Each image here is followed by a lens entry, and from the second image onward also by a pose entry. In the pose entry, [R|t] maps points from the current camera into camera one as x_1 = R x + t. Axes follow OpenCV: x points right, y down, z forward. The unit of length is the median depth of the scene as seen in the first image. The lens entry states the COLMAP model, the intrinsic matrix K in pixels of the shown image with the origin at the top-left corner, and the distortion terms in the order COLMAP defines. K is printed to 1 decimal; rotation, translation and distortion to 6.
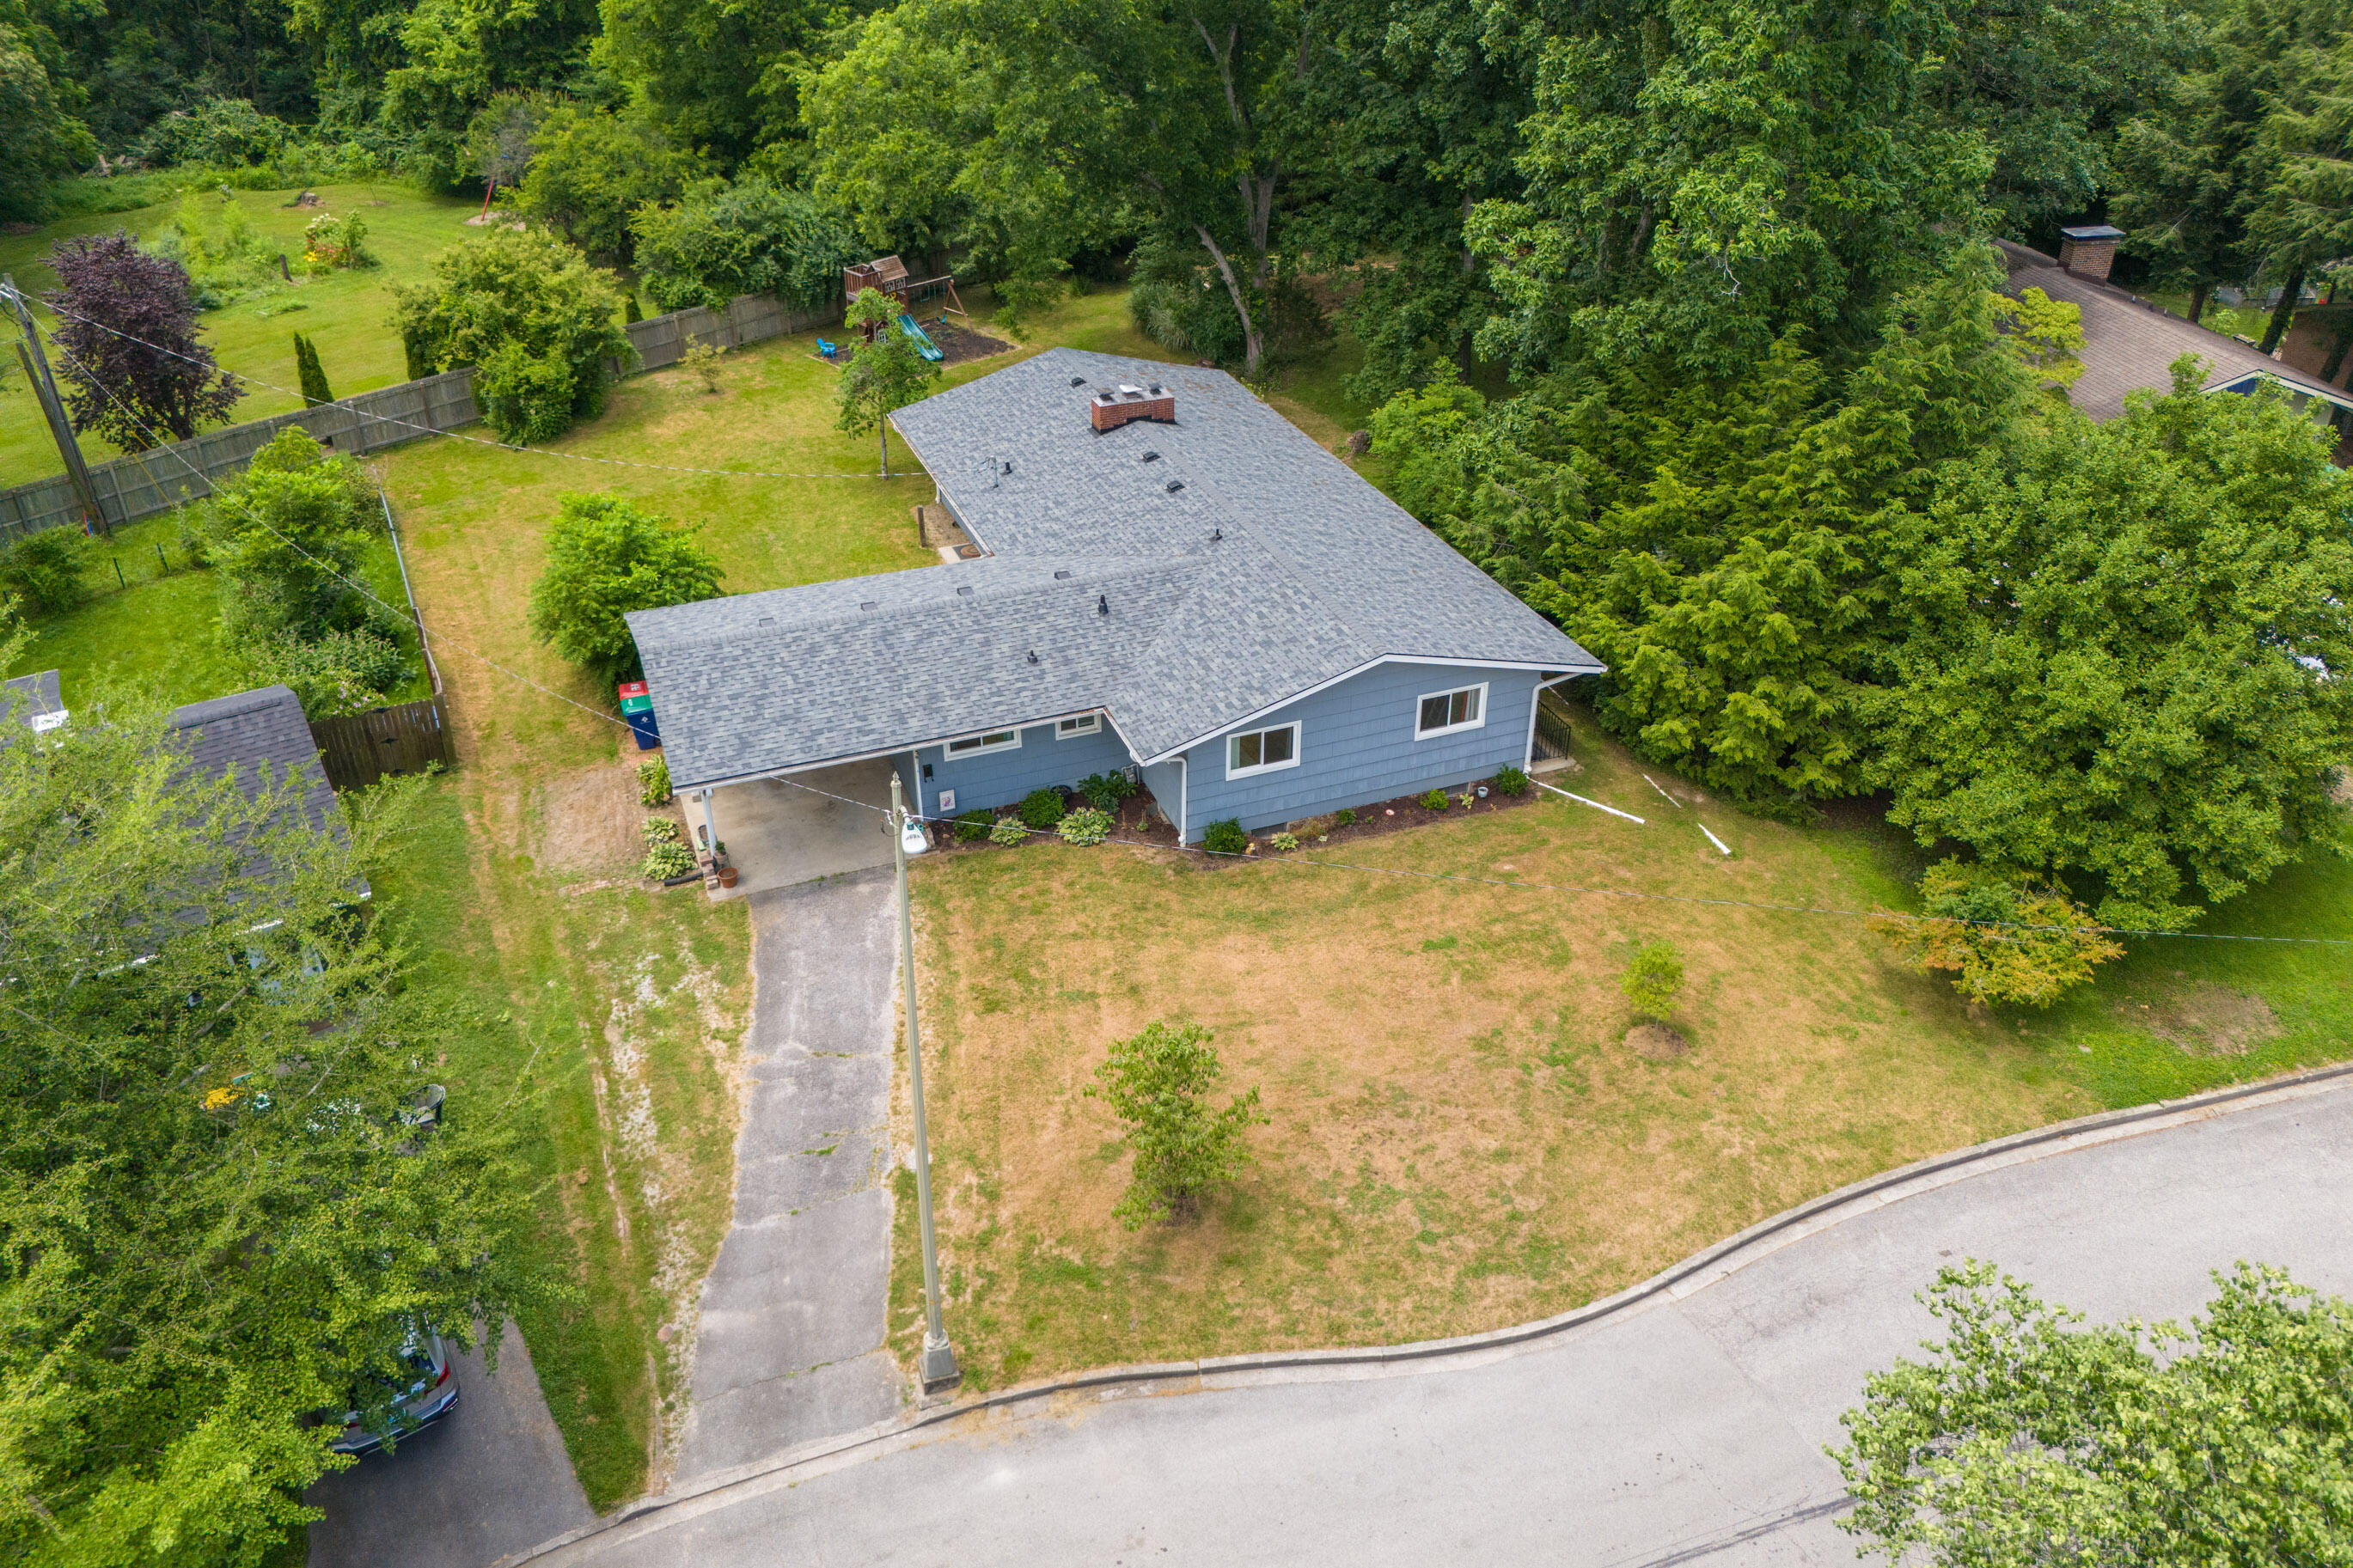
lens RADIAL K [[1740.7, 0, 1186.8], [0, 1740.7, 779.5], [0, 0, 1]] dist [0.070667, -0.082641]
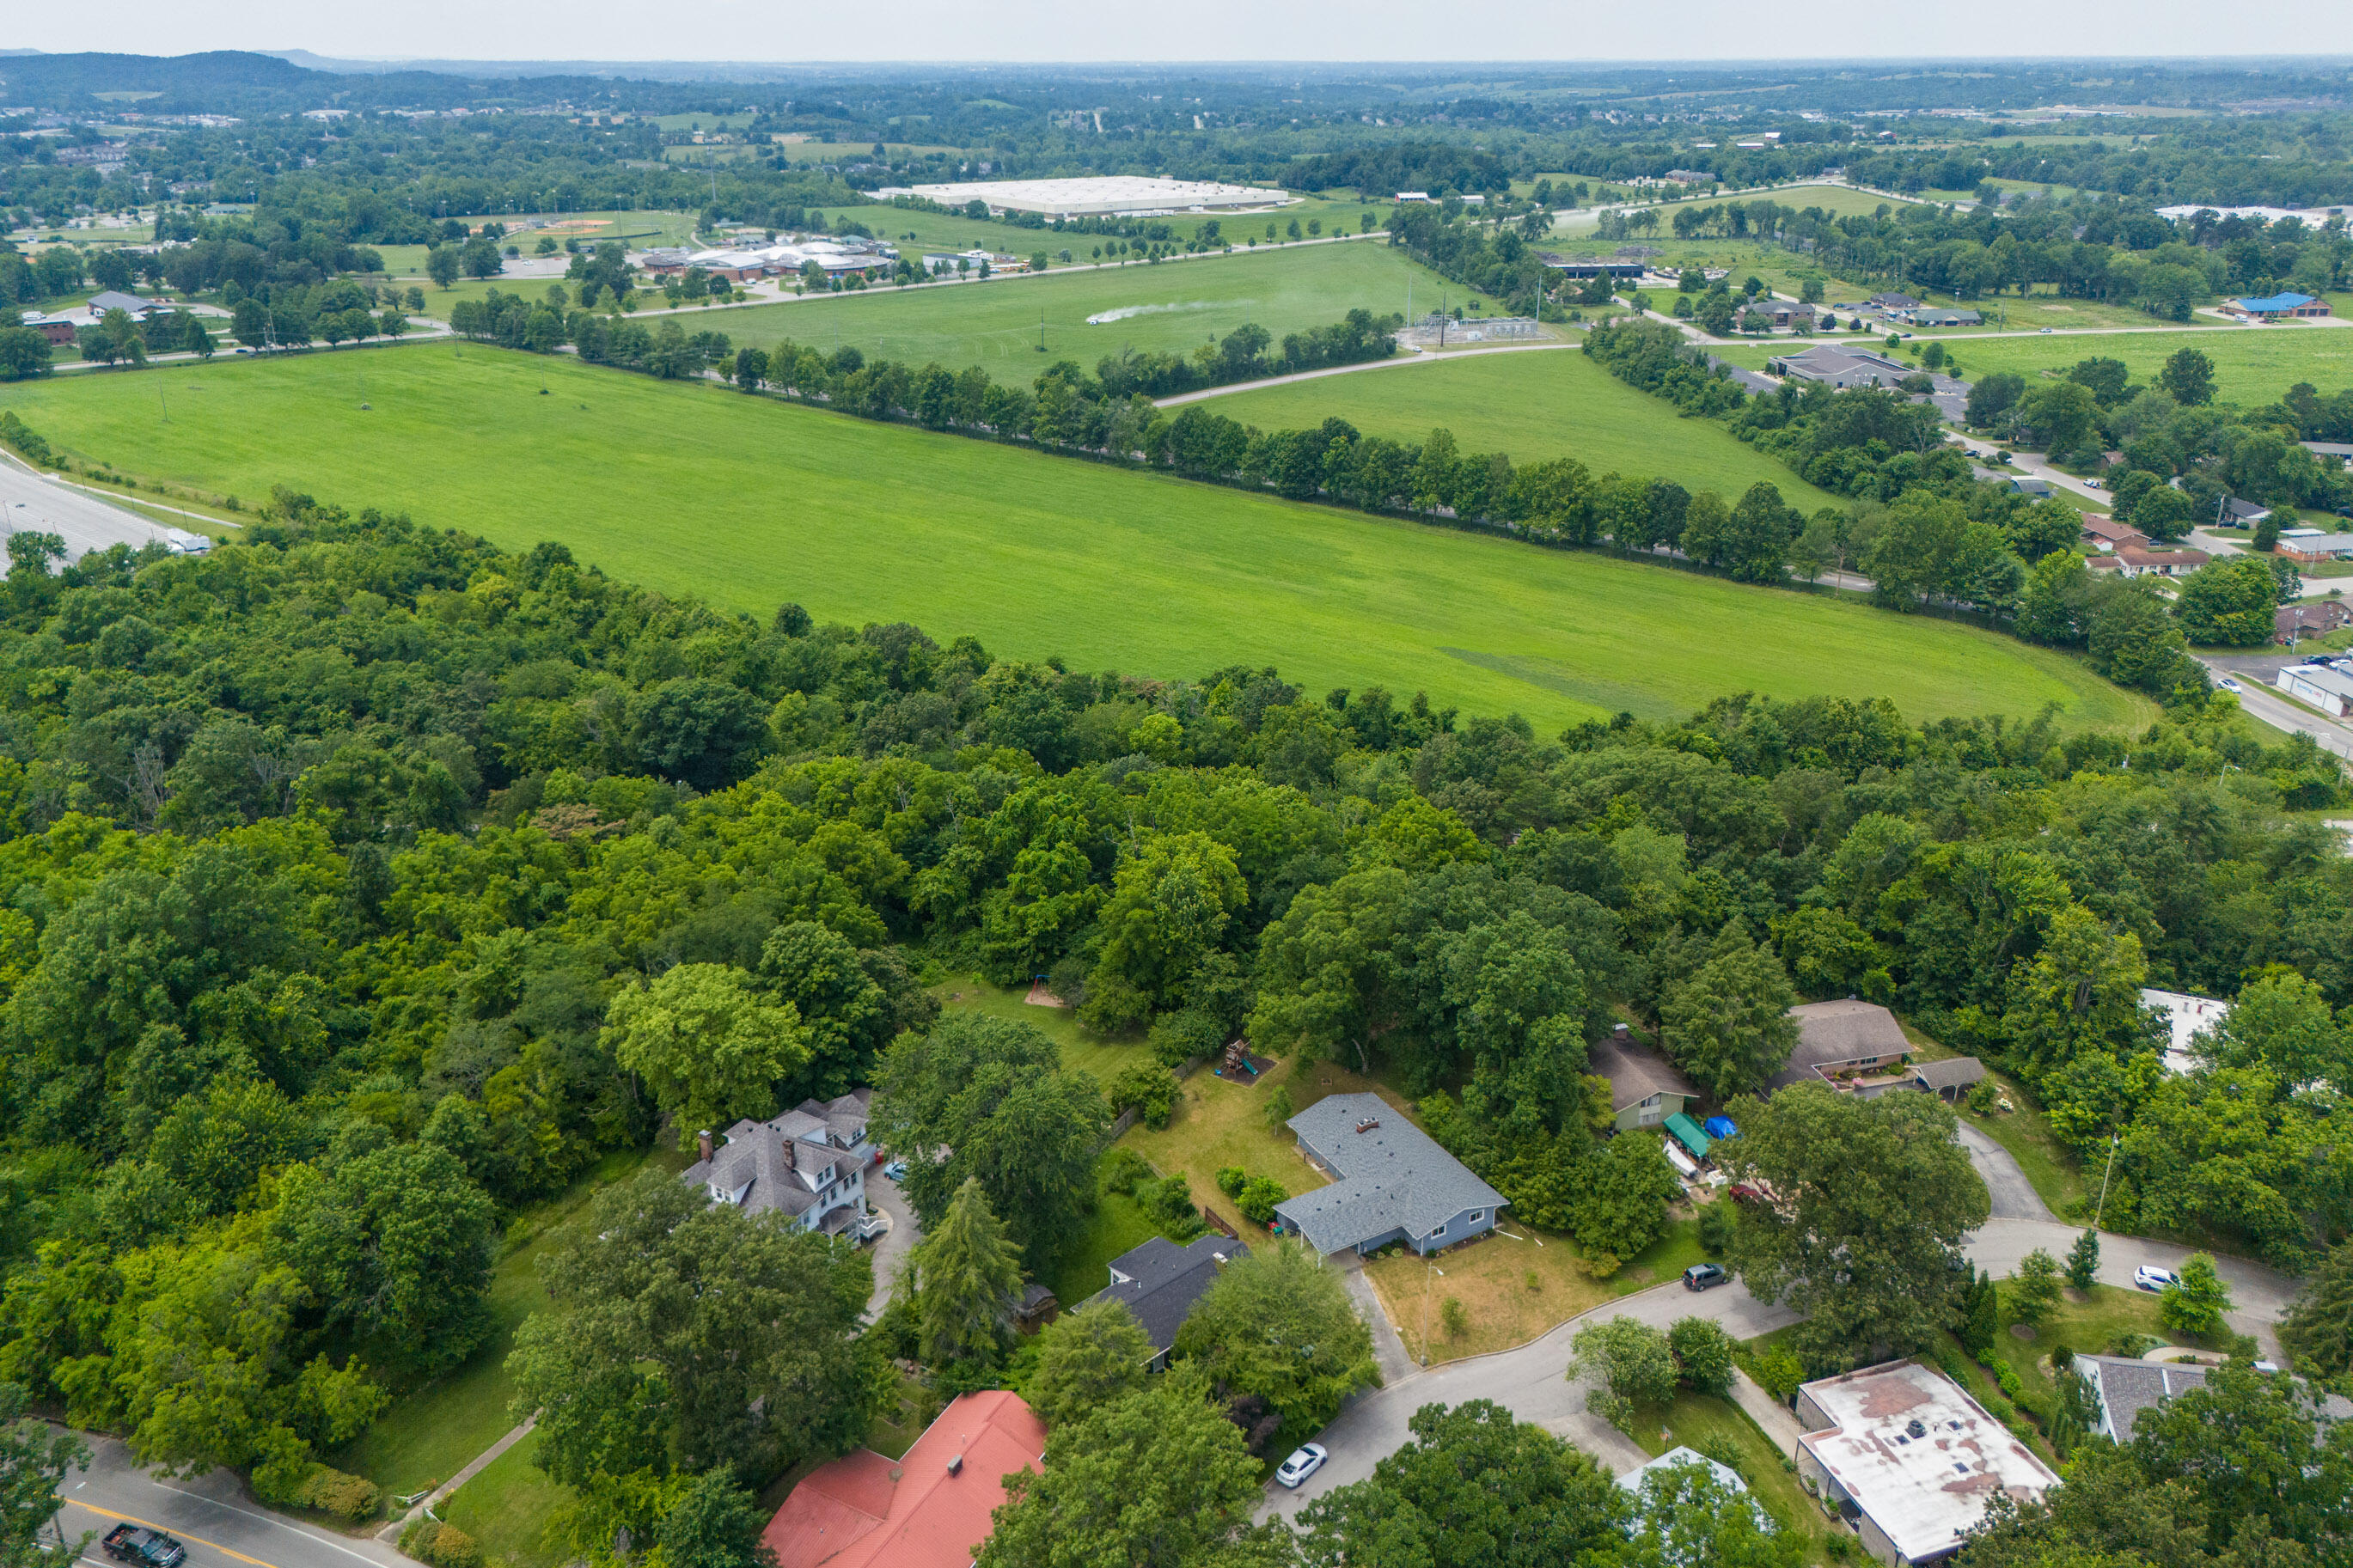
lens RADIAL K [[1740.7, 0, 1186.8], [0, 1740.7, 779.5], [0, 0, 1]] dist [0.070667, -0.082641]
pose [[0.988903, -0.059308, 0.136214, -1.143361], [0.079882, 0.985312, -0.150925, -0.537780], [-0.125263, 0.160131, 0.979116, -3.506853]]
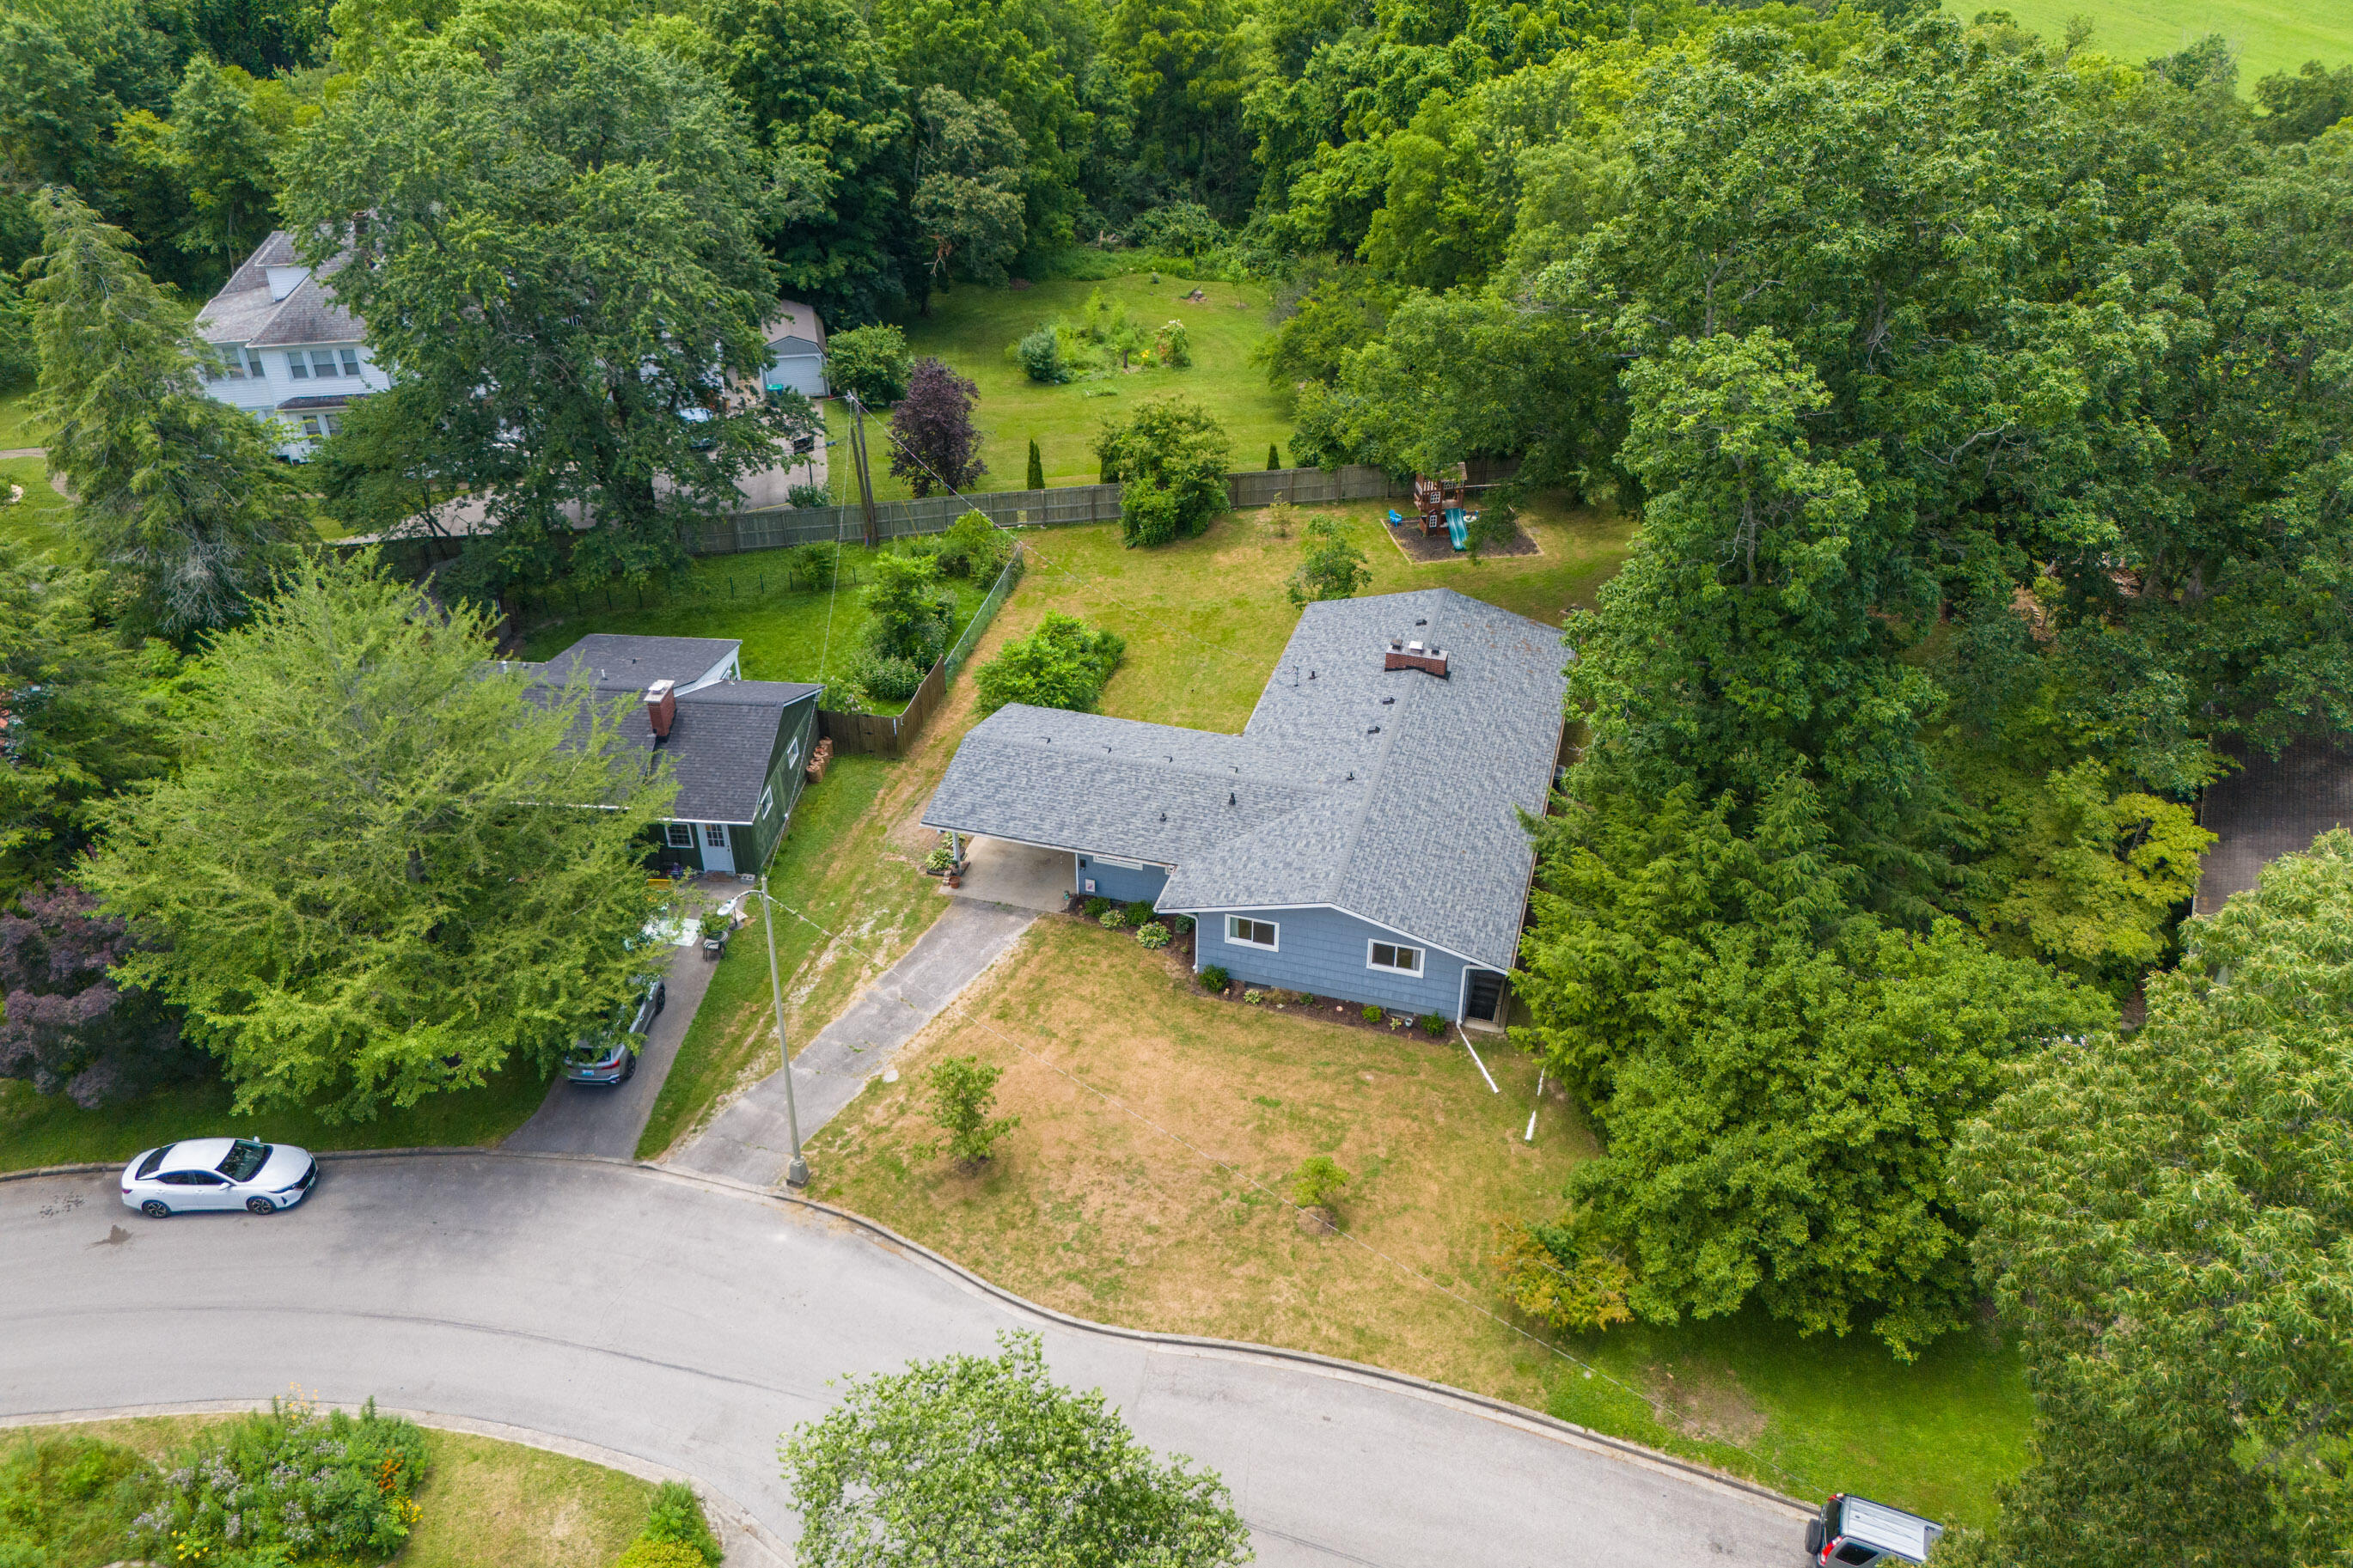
lens RADIAL K [[1740.7, 0, 1186.8], [0, 1740.7, 779.5], [0, 0, 1]] dist [0.070667, -0.082641]
pose [[0.792594, 0.332572, -0.511068, 0.718781], [-0.323033, 0.939897, 0.110650, -0.287526], [0.517150, 0.077391, 0.852389, -0.291337]]
